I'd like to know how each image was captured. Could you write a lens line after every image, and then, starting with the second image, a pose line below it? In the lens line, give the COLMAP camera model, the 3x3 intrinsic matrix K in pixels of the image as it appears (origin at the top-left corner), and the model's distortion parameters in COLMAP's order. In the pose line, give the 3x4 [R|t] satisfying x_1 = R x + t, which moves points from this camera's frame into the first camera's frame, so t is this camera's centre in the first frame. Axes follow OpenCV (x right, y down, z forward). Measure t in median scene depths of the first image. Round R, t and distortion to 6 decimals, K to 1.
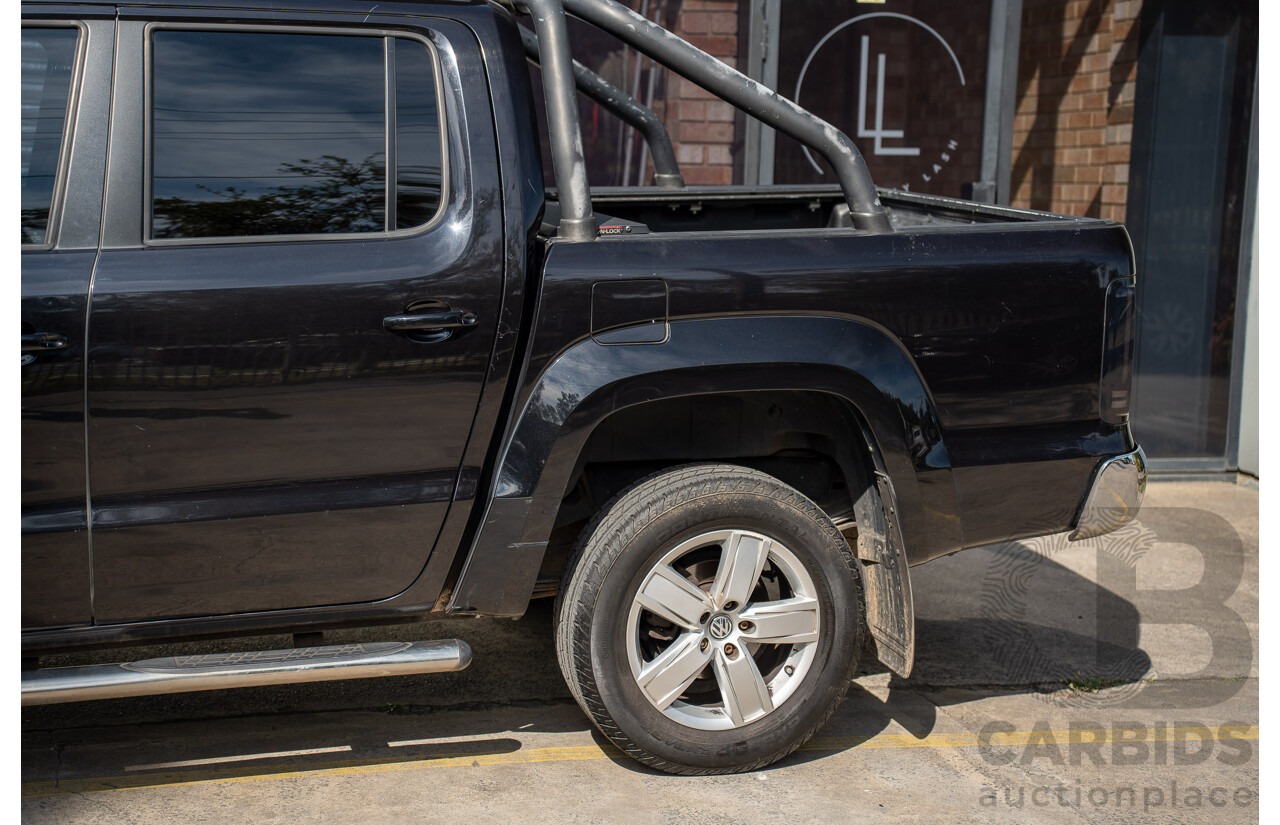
lens RADIAL K [[1873.4, 0, 622.3], [0, 1873.4, 391.8], [0, 0, 1]] dist [0.295007, 0.000000]
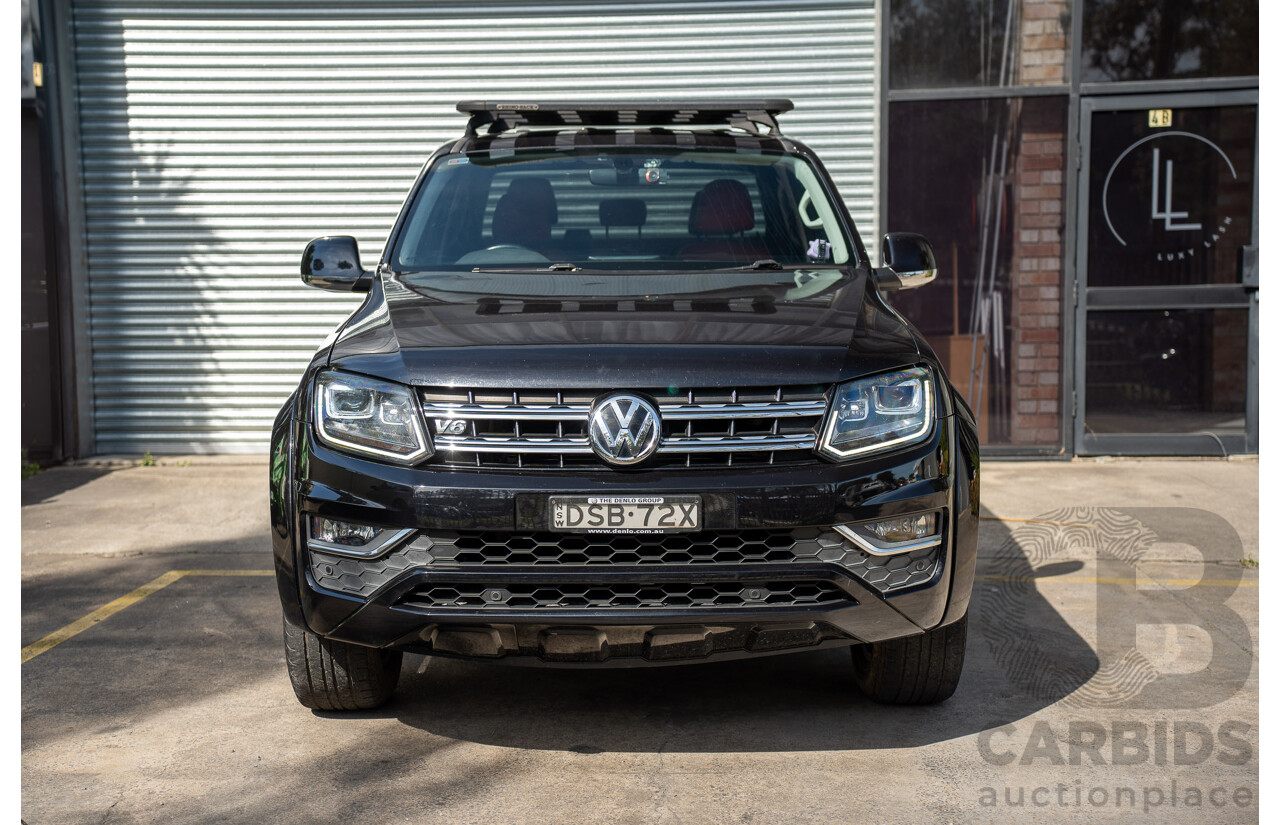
lens RADIAL K [[1457.8, 0, 640.0], [0, 1457.8, 405.7], [0, 0, 1]] dist [0.166170, 0.000000]
pose [[0.950592, -0.010792, -0.310256, 0.104316], [-0.005494, 0.998654, -0.051572, 0.068252], [0.310395, 0.050729, 0.949253, -0.189686]]
